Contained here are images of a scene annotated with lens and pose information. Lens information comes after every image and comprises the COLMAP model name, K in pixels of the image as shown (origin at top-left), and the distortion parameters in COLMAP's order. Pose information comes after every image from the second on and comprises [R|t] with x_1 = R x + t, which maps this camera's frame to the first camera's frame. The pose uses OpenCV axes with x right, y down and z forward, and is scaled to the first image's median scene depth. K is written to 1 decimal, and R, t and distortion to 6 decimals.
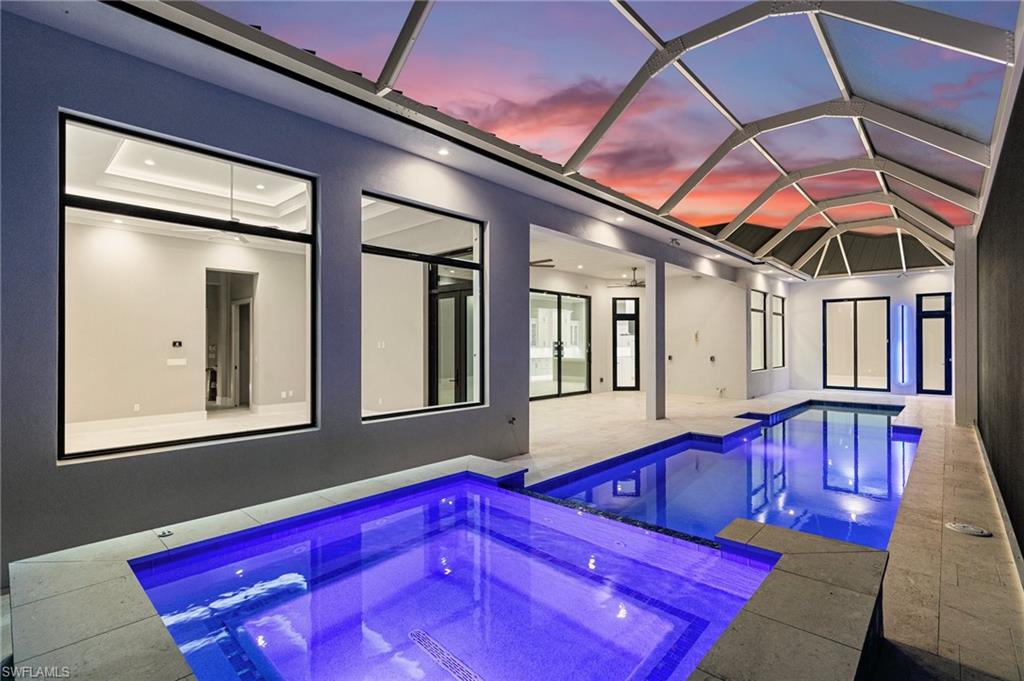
lens RADIAL K [[475.4, 0, 512.0], [0, 475.4, 340.5], [0, 0, 1]] dist [-0.000209, -0.000253]
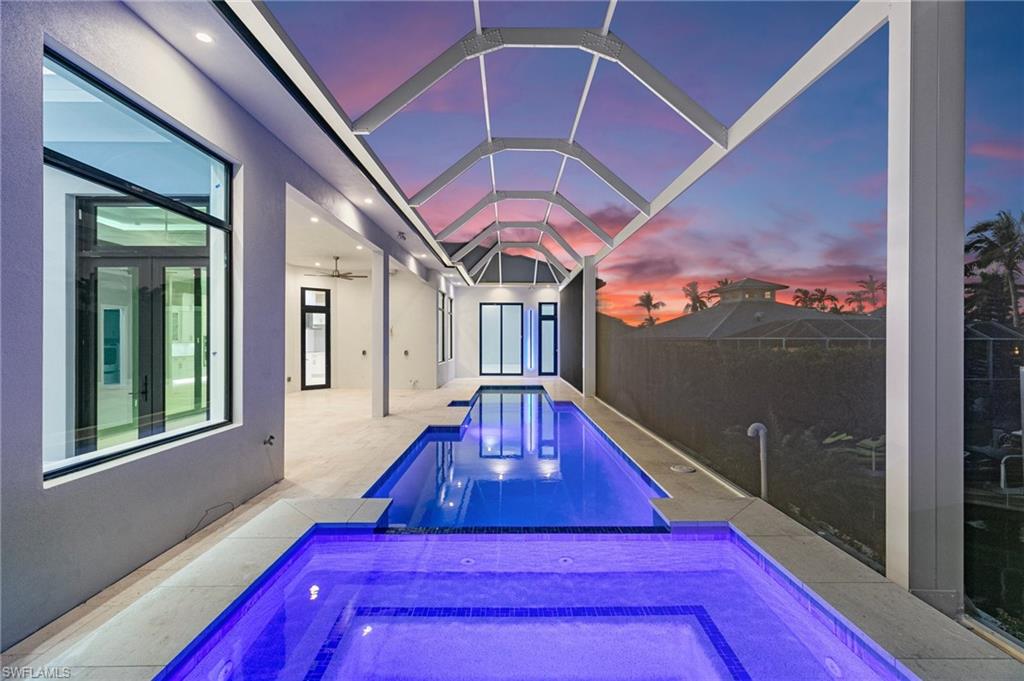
lens RADIAL K [[459.0, 0, 512.0], [0, 459.0, 340.5], [0, 0, 1]] dist [0.021933, -0.022570]
pose [[0.730193, -0.000033, 0.683241, -0.100762], [-0.006961, 0.999948, 0.007488, 0.001775], [-0.683206, -0.010224, 0.730154, 0.097625]]
